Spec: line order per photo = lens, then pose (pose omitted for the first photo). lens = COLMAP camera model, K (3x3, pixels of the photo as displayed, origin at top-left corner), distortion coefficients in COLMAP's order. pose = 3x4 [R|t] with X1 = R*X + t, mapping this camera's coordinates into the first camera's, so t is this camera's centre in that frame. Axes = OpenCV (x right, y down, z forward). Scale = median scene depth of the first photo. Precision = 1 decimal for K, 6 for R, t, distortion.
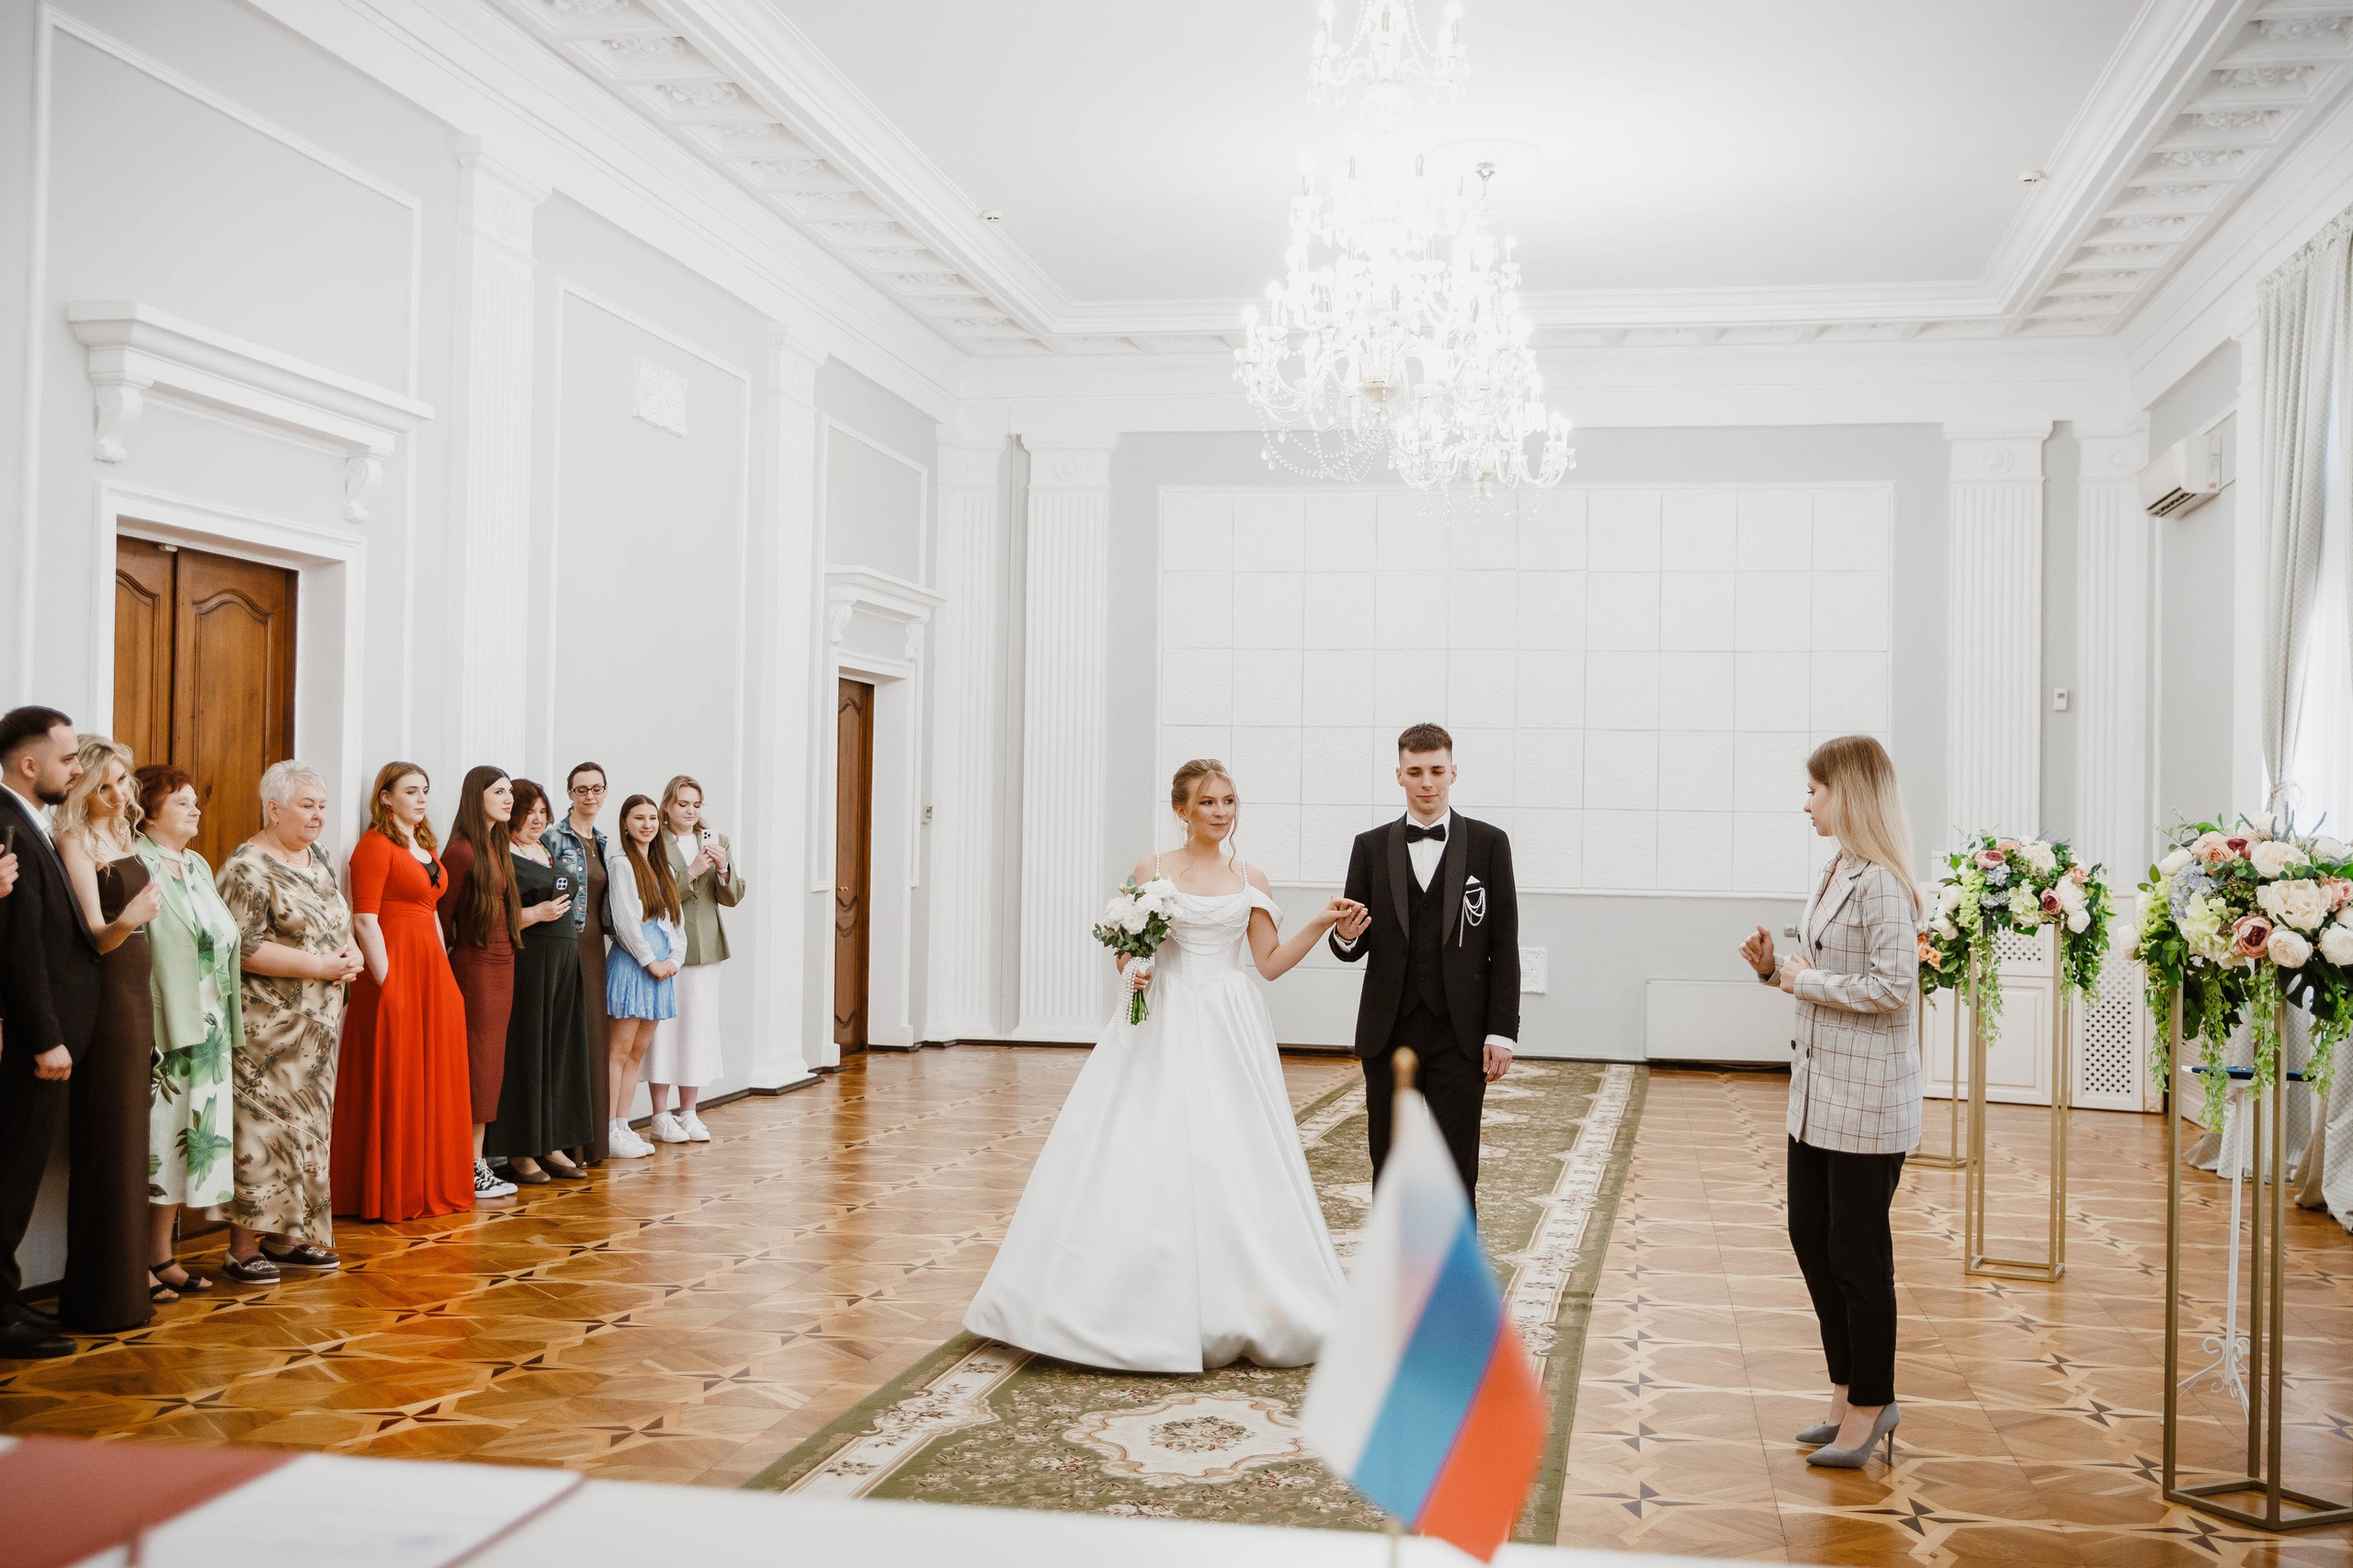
lens RADIAL K [[2314.9, 0, 1267.1], [0, 2314.9, 786.4], [0, 0, 1]] dist [-0.021838, -0.005423]
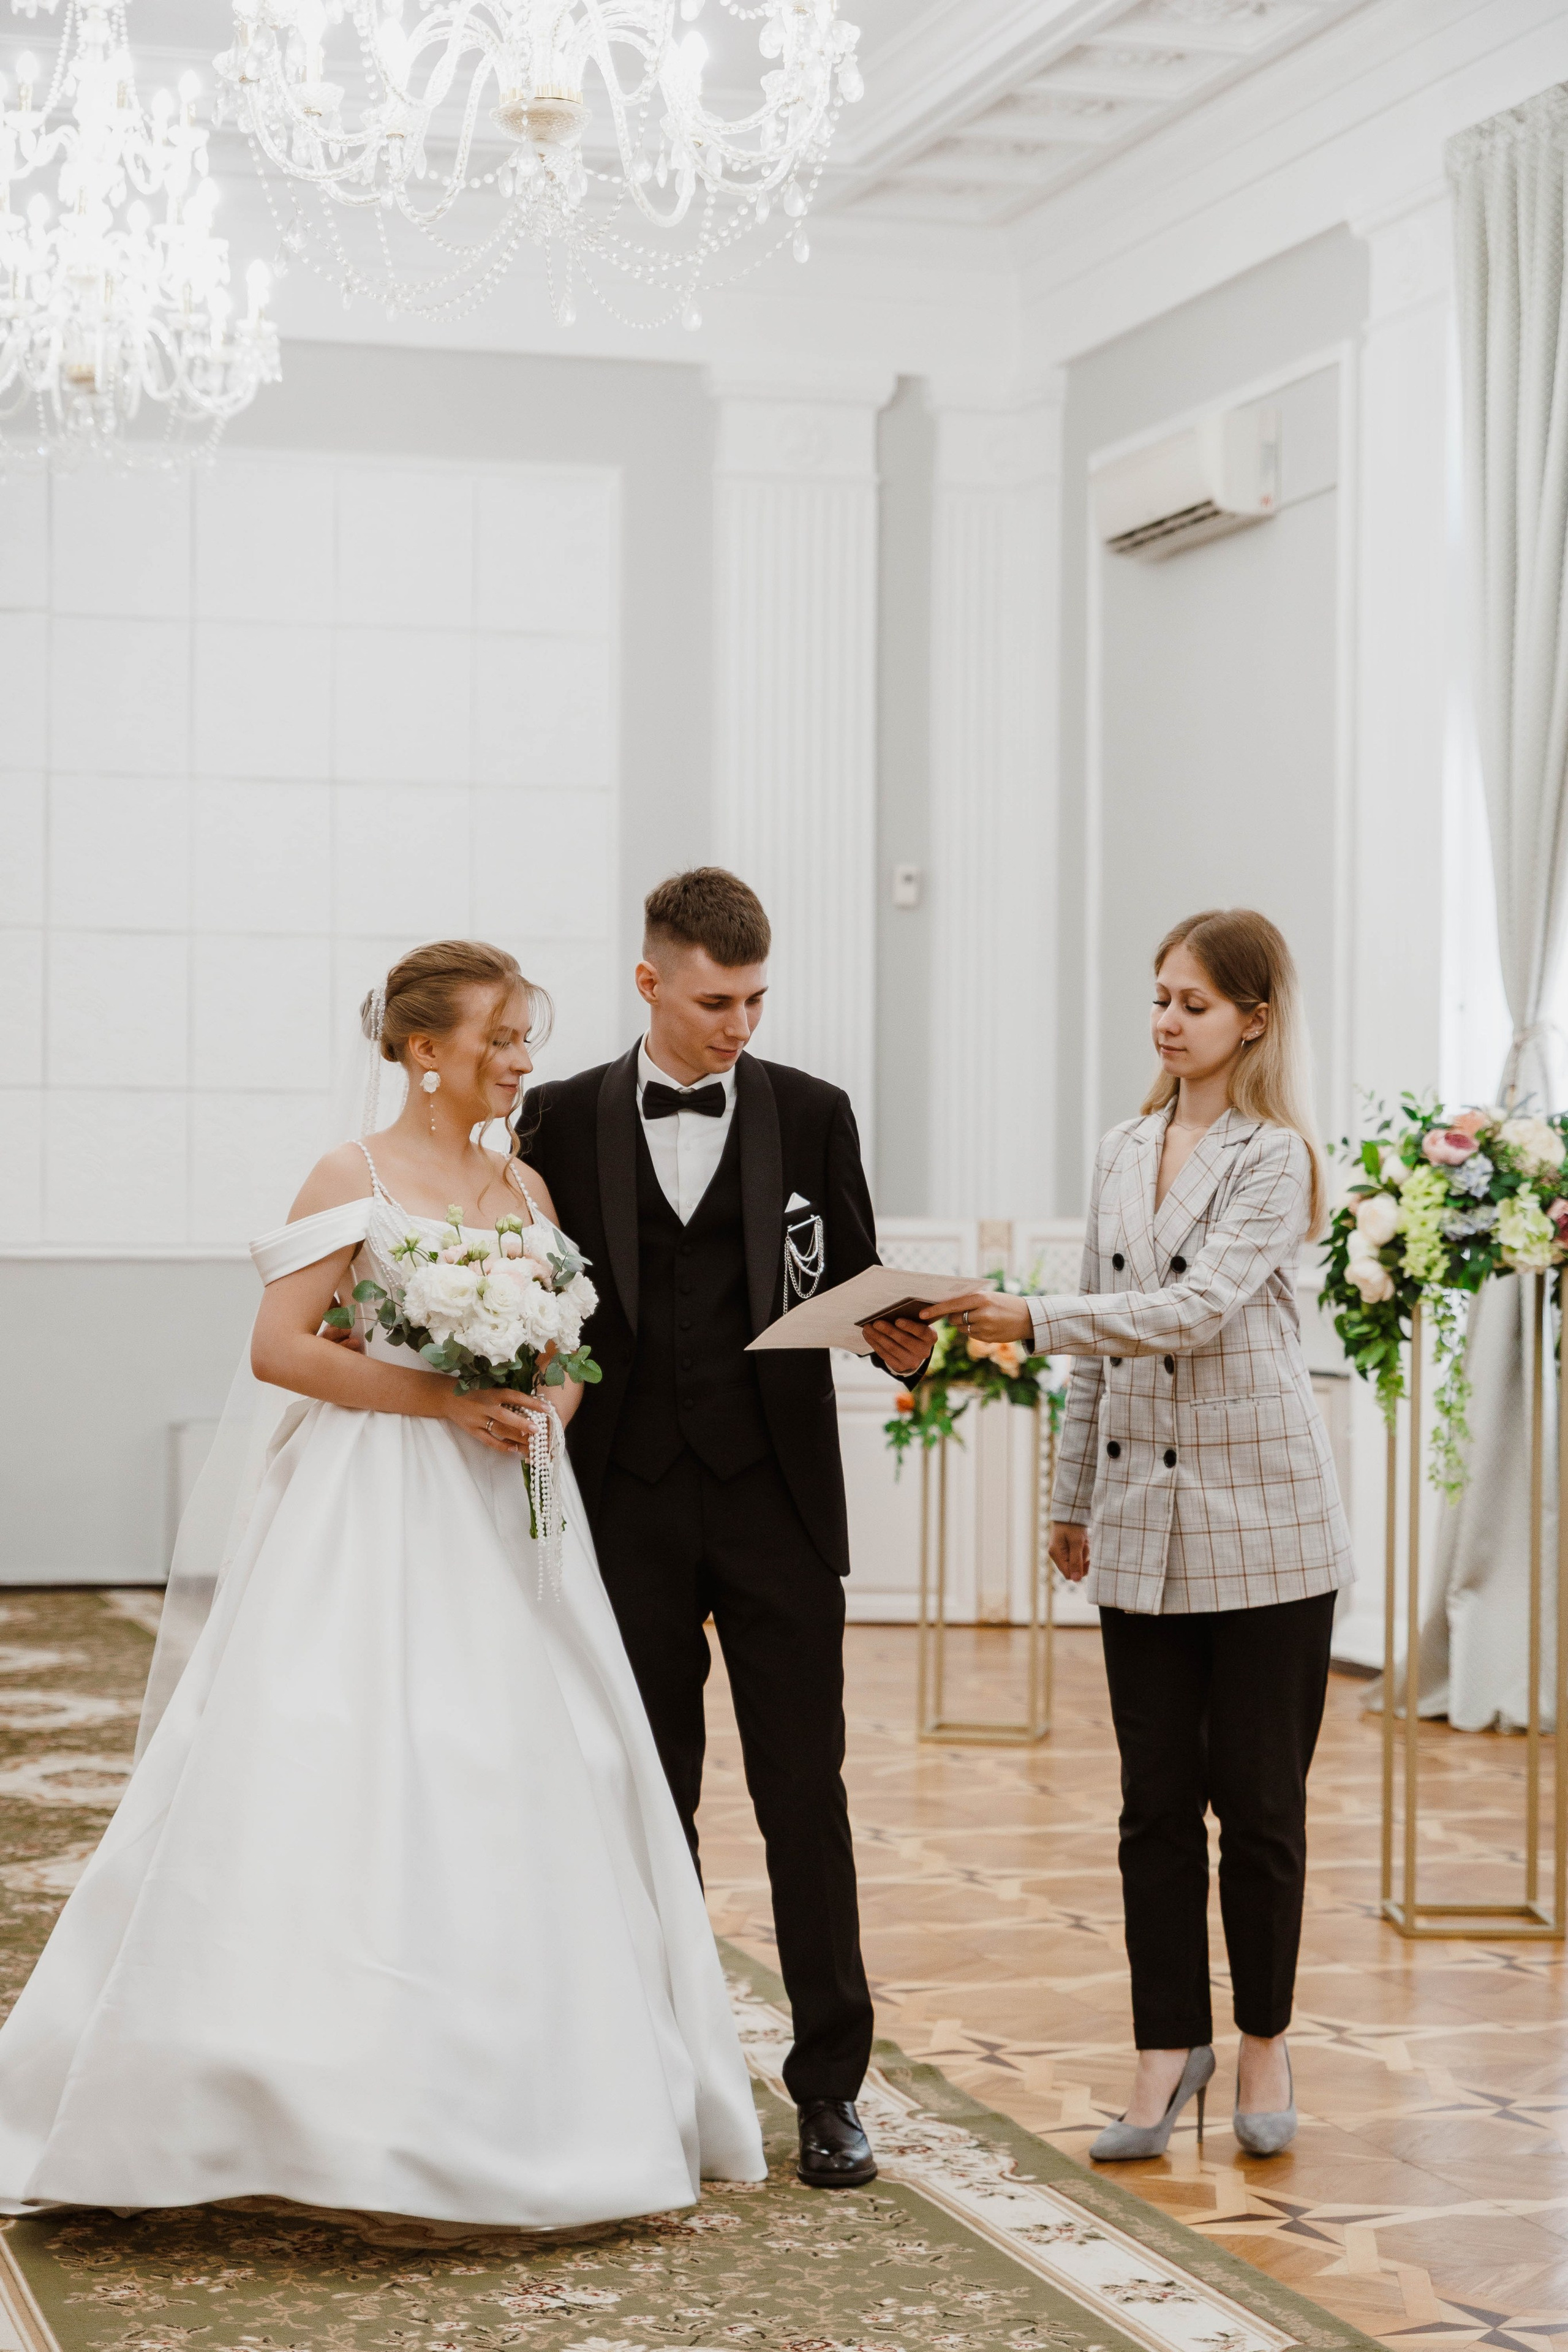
lens RADIAL K [[4272.2, 0, 784.0], [0, 4272.2, 1176.0], [0, 0, 1]] dist [0.026995, -0.089261]
pose [[0.894931, -0.009244, 0.446108, -0.258571], [-0.000610, 0.999759, 0.021941, 0.017048], [-0.446204, -0.019908, 0.894710, 0.197793]]
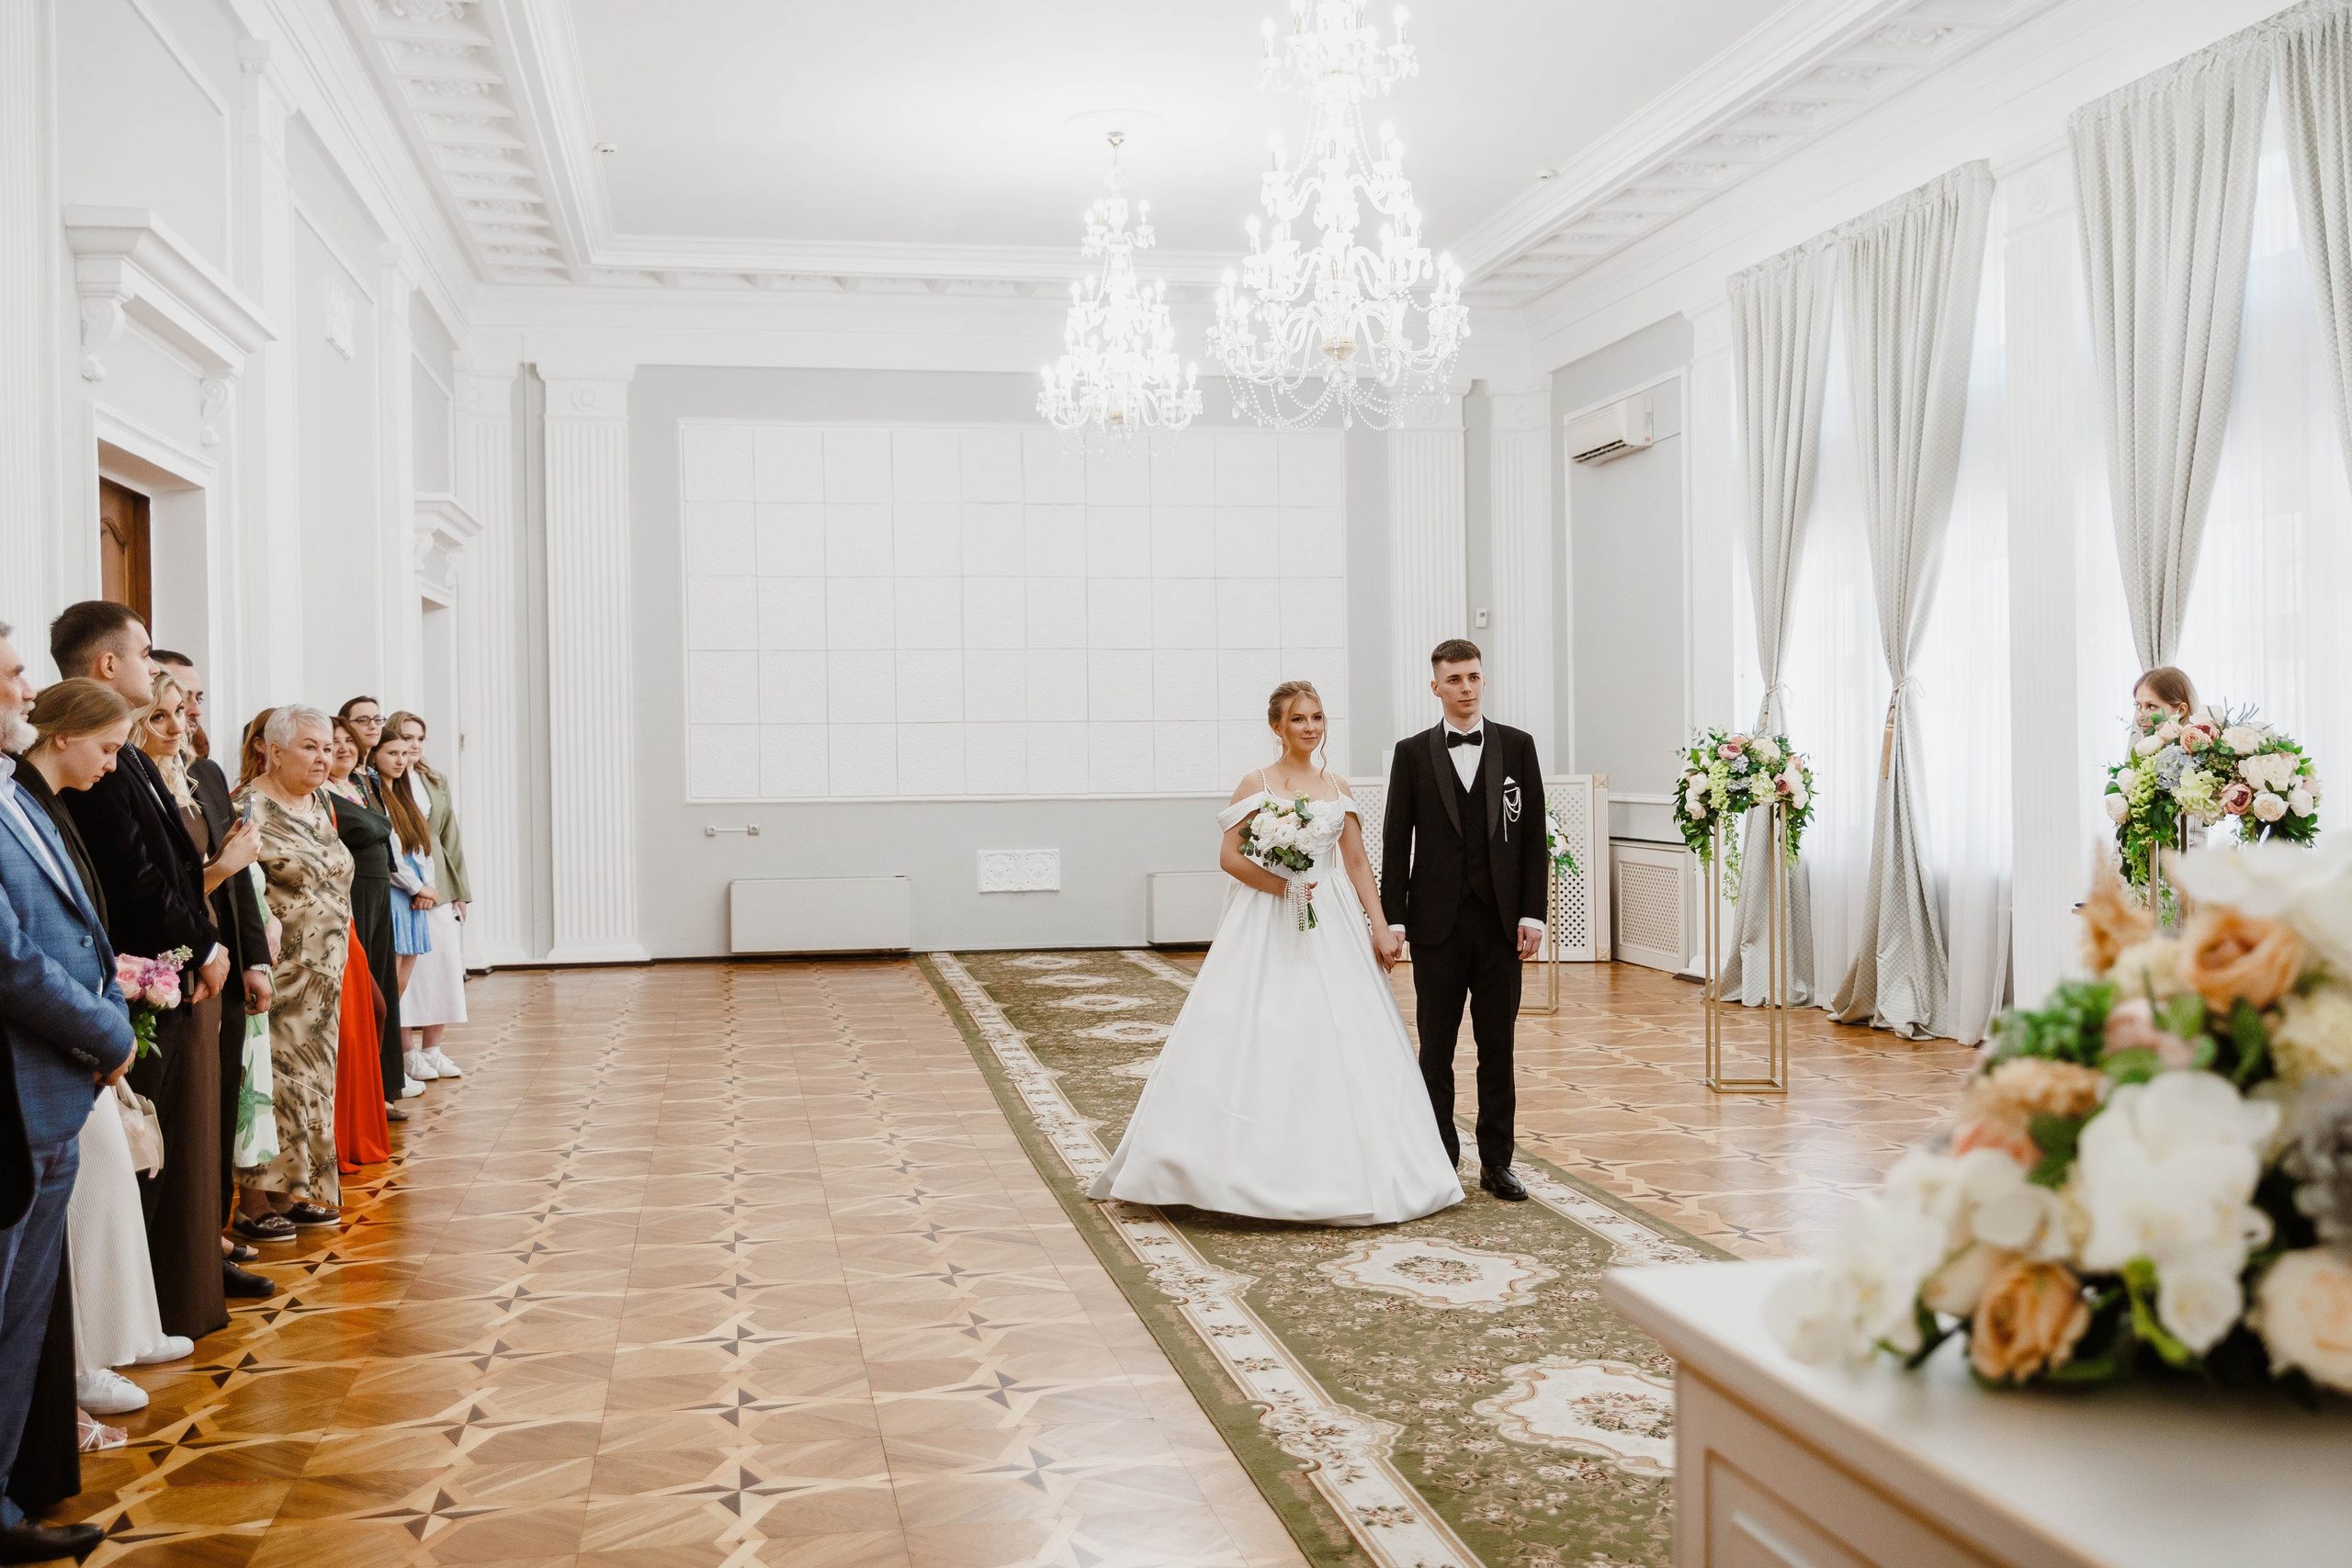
lens RADIAL K [[2177.4, 0, 1182.7], [0, 2177.4, 762.1], [0, 0, 1]] dist [-0.023306, 0.007488]
pose [[0.936073, -0.031991, 0.350349, -0.360111], [0.022237, 0.999246, 0.031828, -0.005756], [-0.351103, -0.022002, 0.936078, 0.029475]]
